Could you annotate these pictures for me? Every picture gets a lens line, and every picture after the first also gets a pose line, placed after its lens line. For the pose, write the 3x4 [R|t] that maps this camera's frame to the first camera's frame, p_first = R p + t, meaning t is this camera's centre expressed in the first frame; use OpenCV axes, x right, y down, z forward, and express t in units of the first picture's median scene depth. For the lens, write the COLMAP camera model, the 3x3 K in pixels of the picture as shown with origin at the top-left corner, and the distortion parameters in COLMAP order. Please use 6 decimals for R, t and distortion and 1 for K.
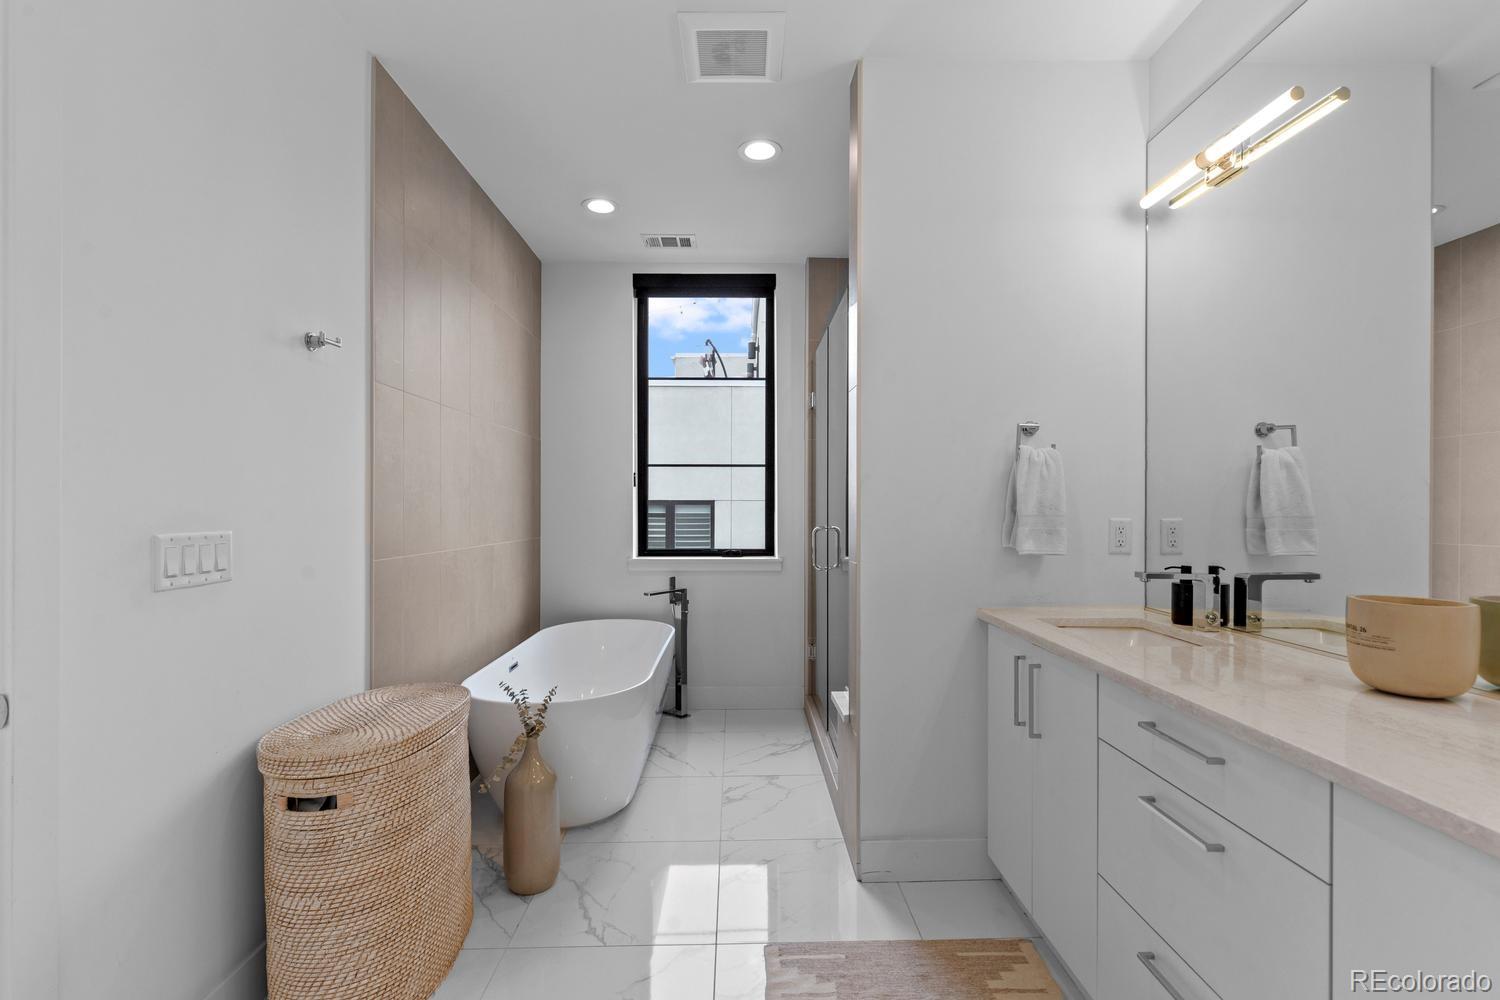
lens RADIAL K [[673.6, 0, 750.0], [0, 673.6, 512.2], [0, 0, 1]] dist [-0.001111, -0.000179]
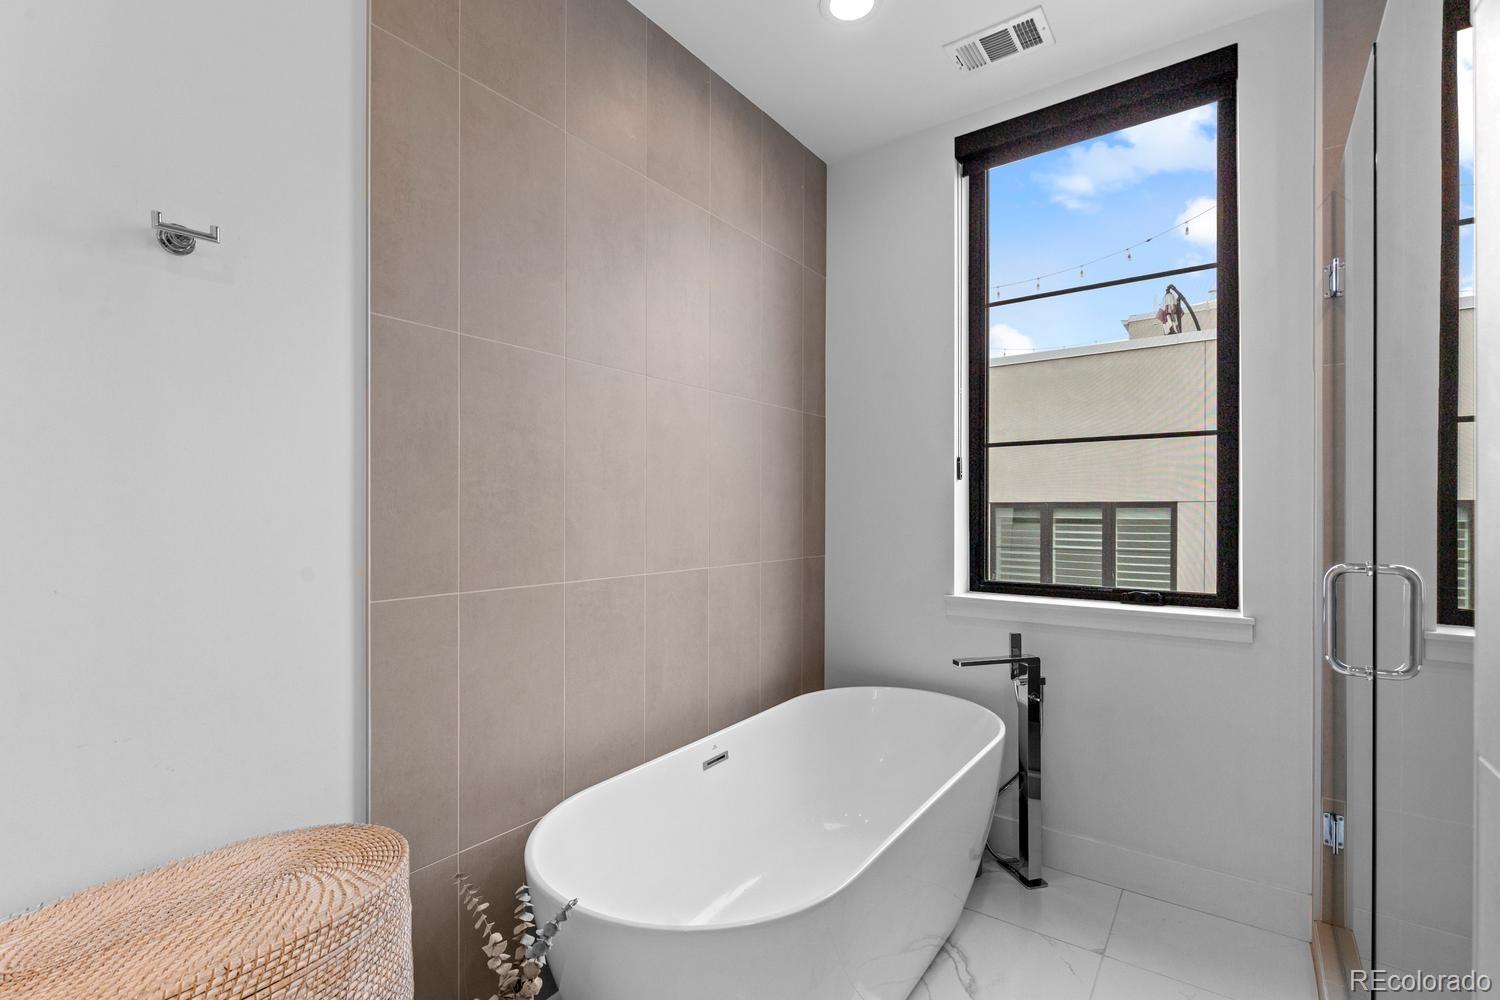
lens RADIAL K [[673.6, 0, 750.0], [0, 673.6, 512.2], [0, 0, 1]] dist [-0.001111, -0.000179]
pose [[0.796861, 0.001409, -0.604162, 0.051049], [-0.004115, 0.999987, -0.003095, -0.005617], [0.604149, 0.004952, 0.796856, 0.386893]]
